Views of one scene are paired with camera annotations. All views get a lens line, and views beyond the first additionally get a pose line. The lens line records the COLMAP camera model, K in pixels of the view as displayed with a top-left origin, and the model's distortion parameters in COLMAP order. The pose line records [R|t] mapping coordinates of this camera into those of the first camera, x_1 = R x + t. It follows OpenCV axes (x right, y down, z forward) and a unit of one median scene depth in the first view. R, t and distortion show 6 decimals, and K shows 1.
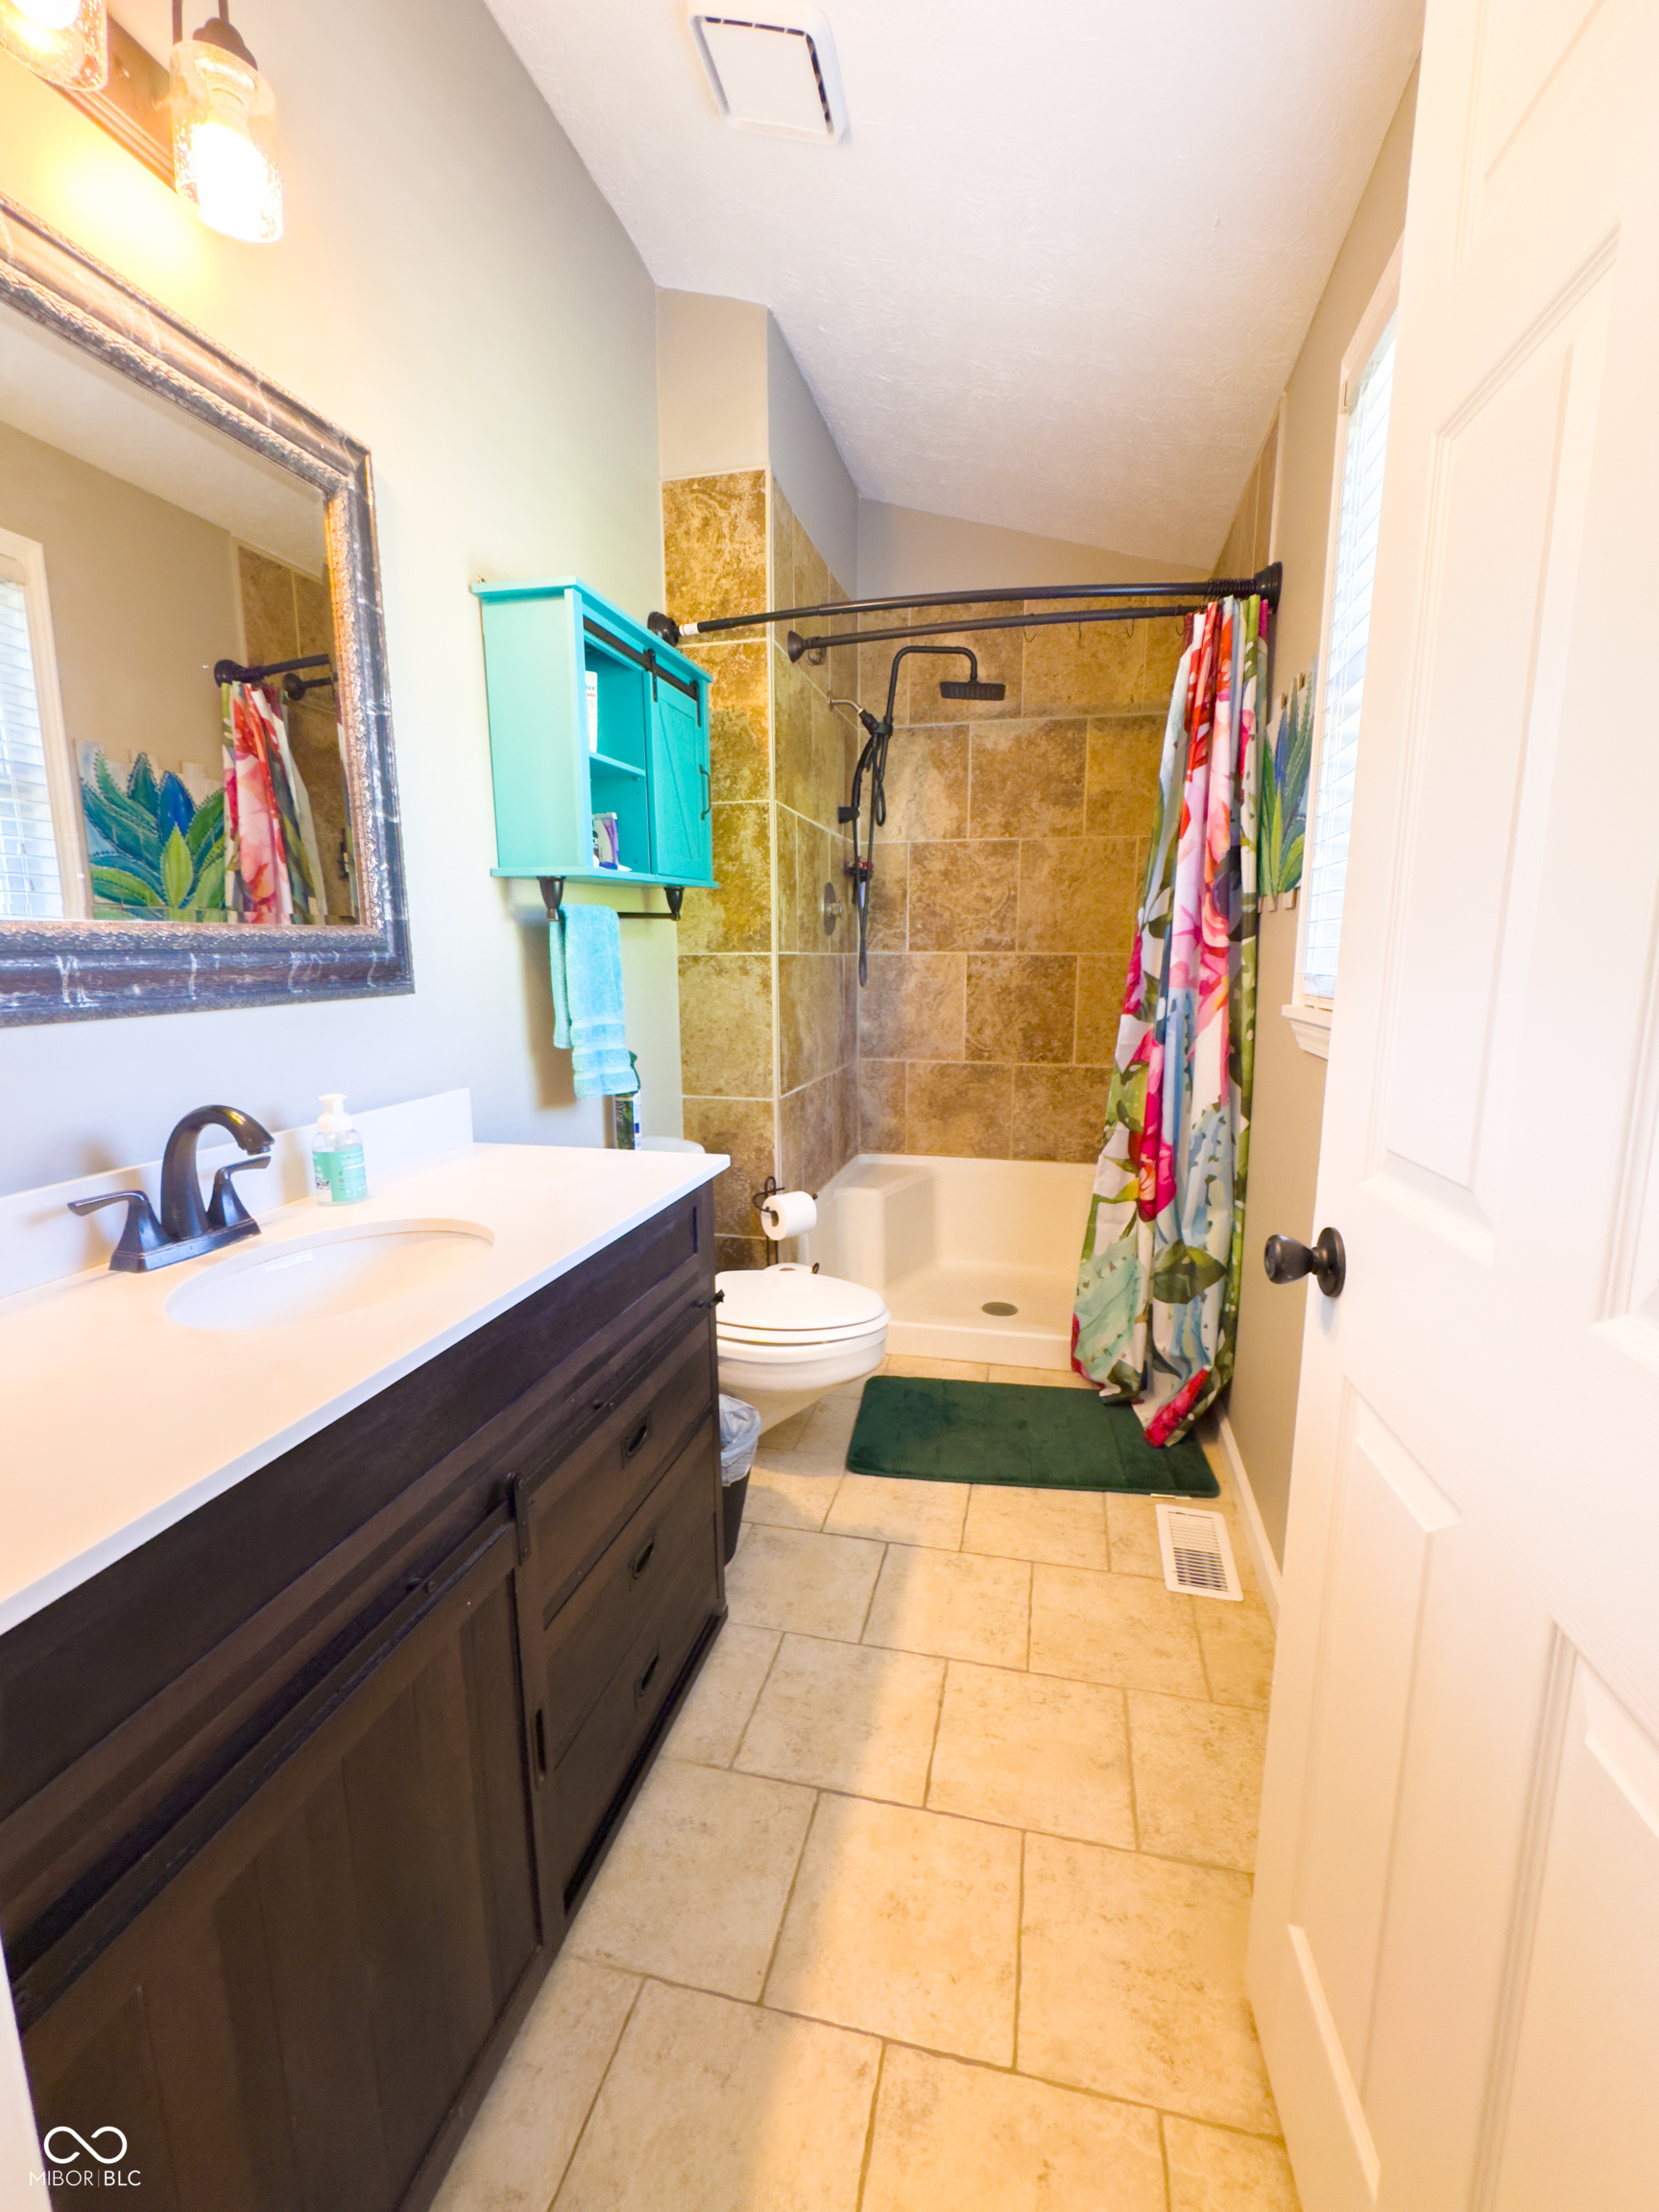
lens RADIAL K [[928.0, 0, 829.5], [0, 928.0, 1106.0], [0, 0, 1]] dist [0.000429, -0.000513]
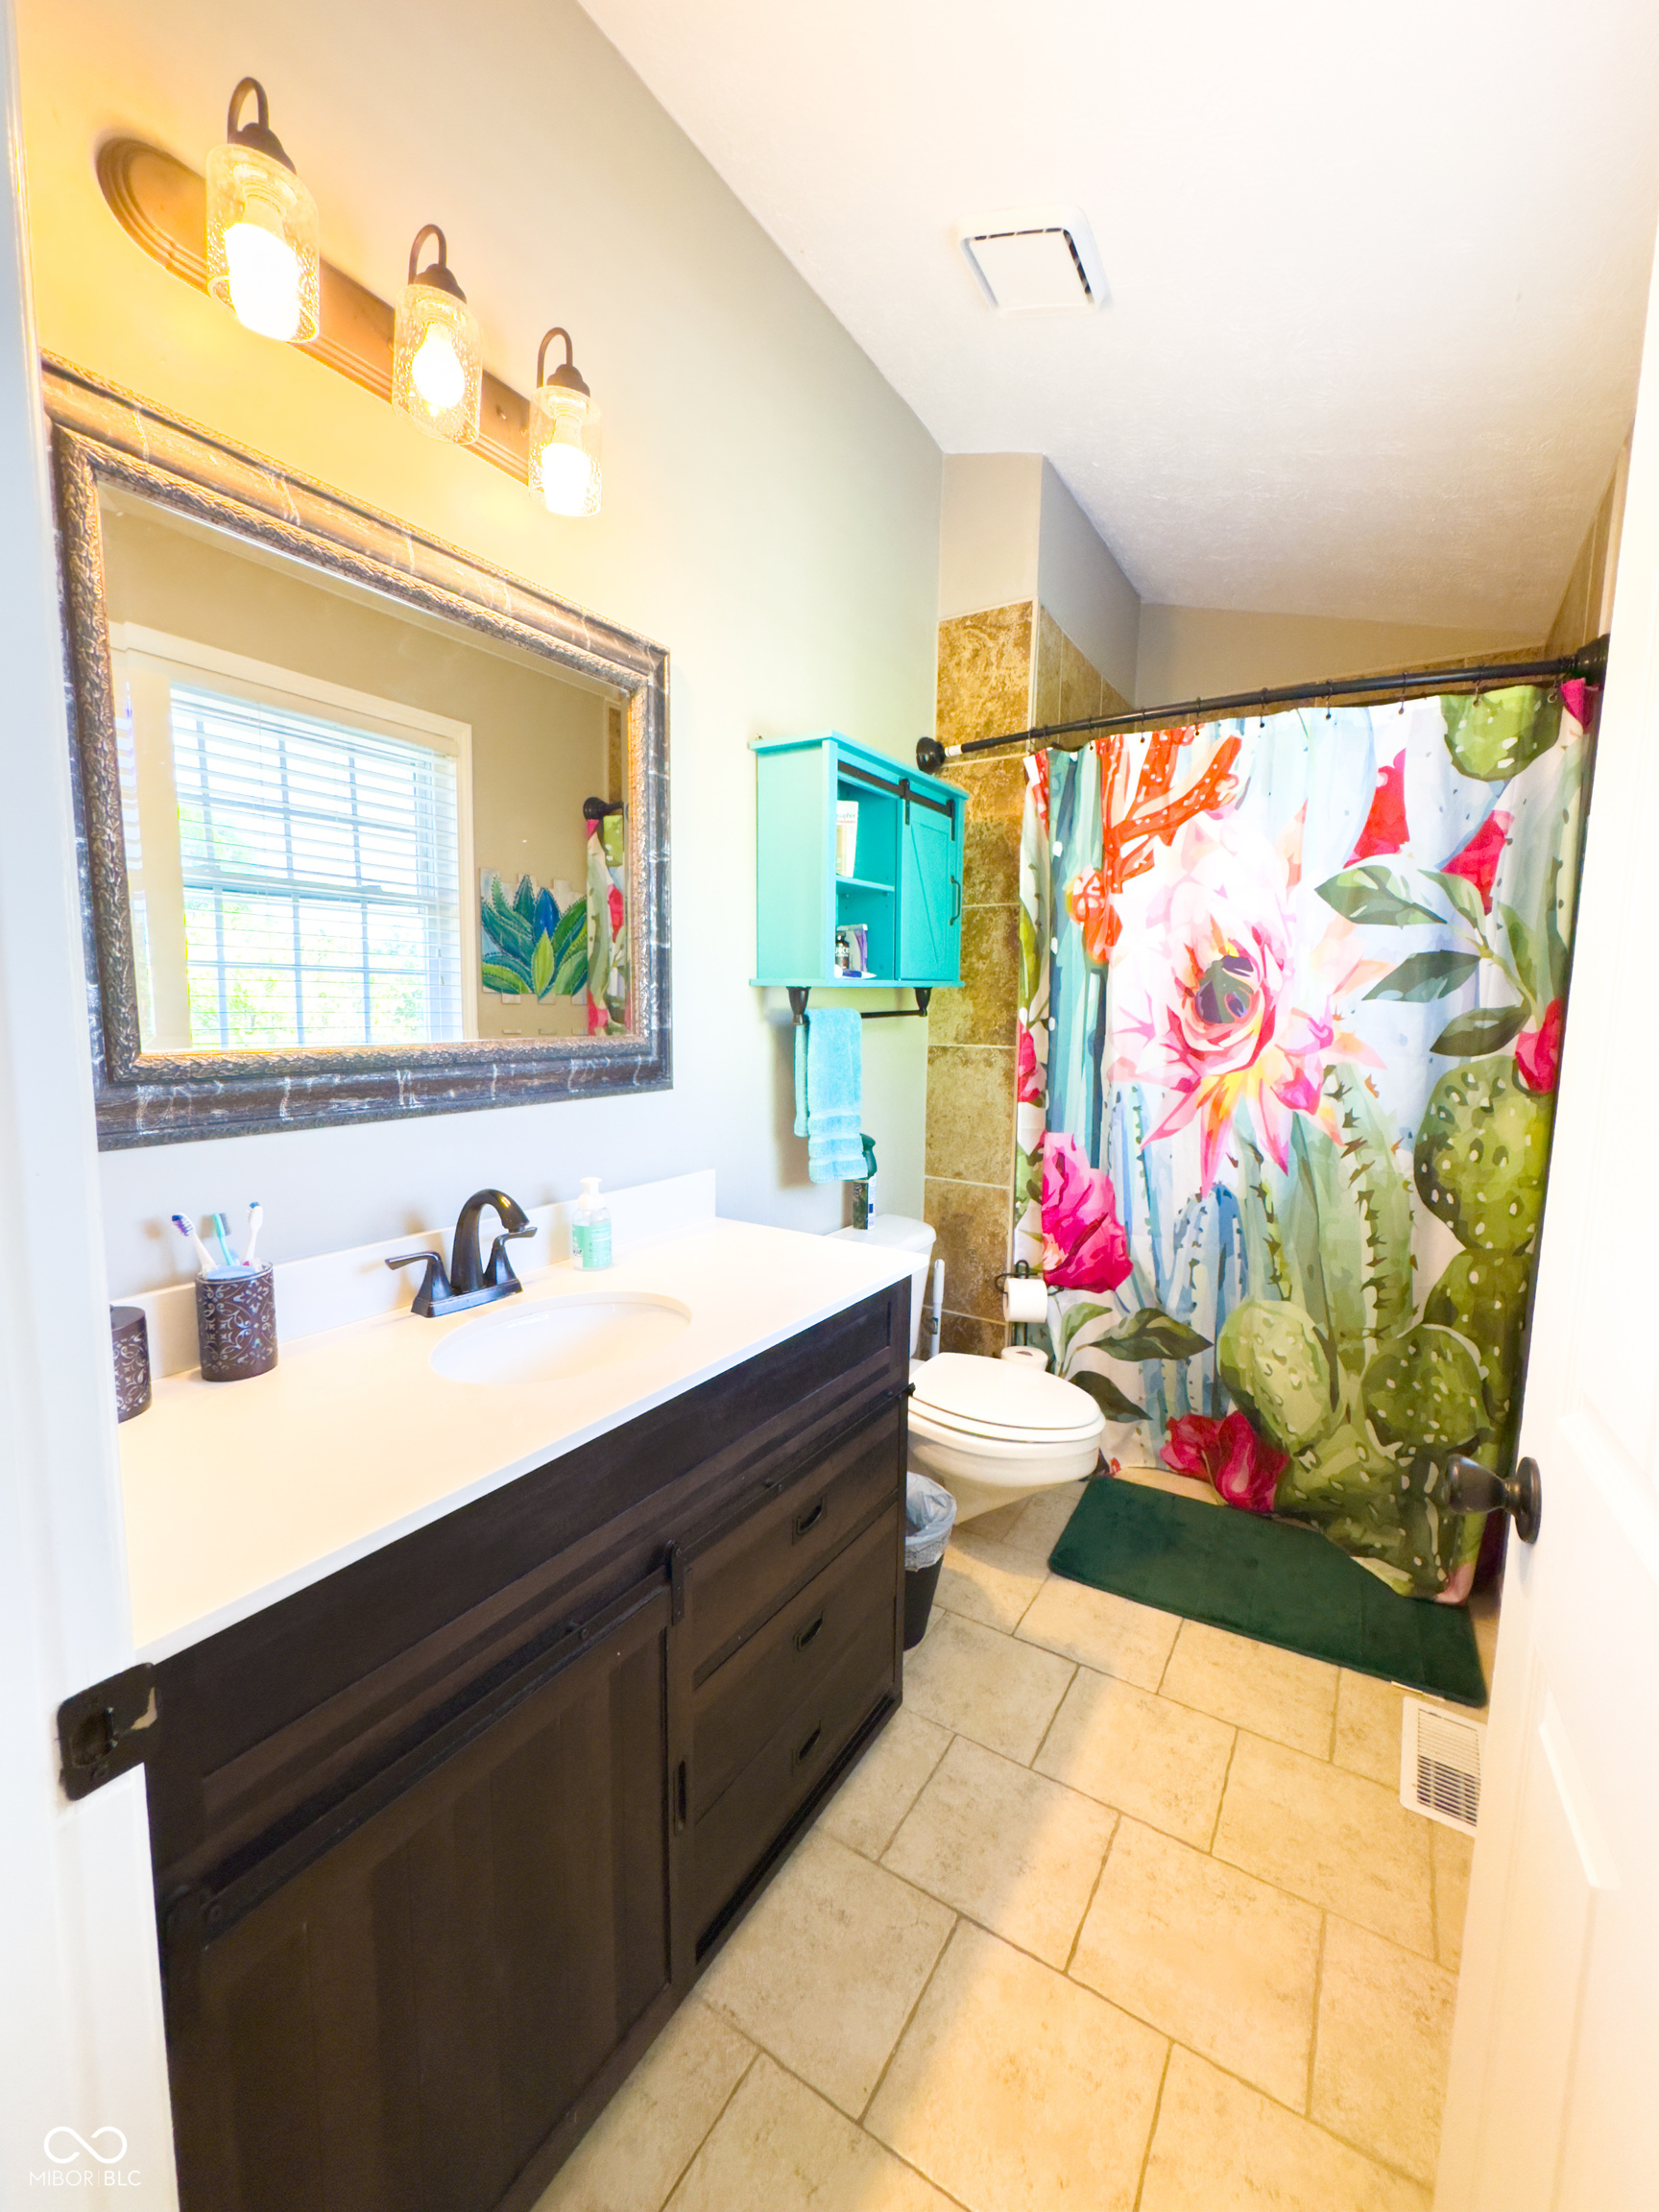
lens RADIAL K [[885.7, 0, 834.0], [0, 885.7, 1103.1], [0, 0, 1]] dist [-0.000951, 0.000492]
pose [[0.946088, 0.053502, -0.319460, 0.103823], [-0.072414, 0.996238, -0.047610, -0.063862], [0.315711, 0.068176, 0.946403, 0.002853]]
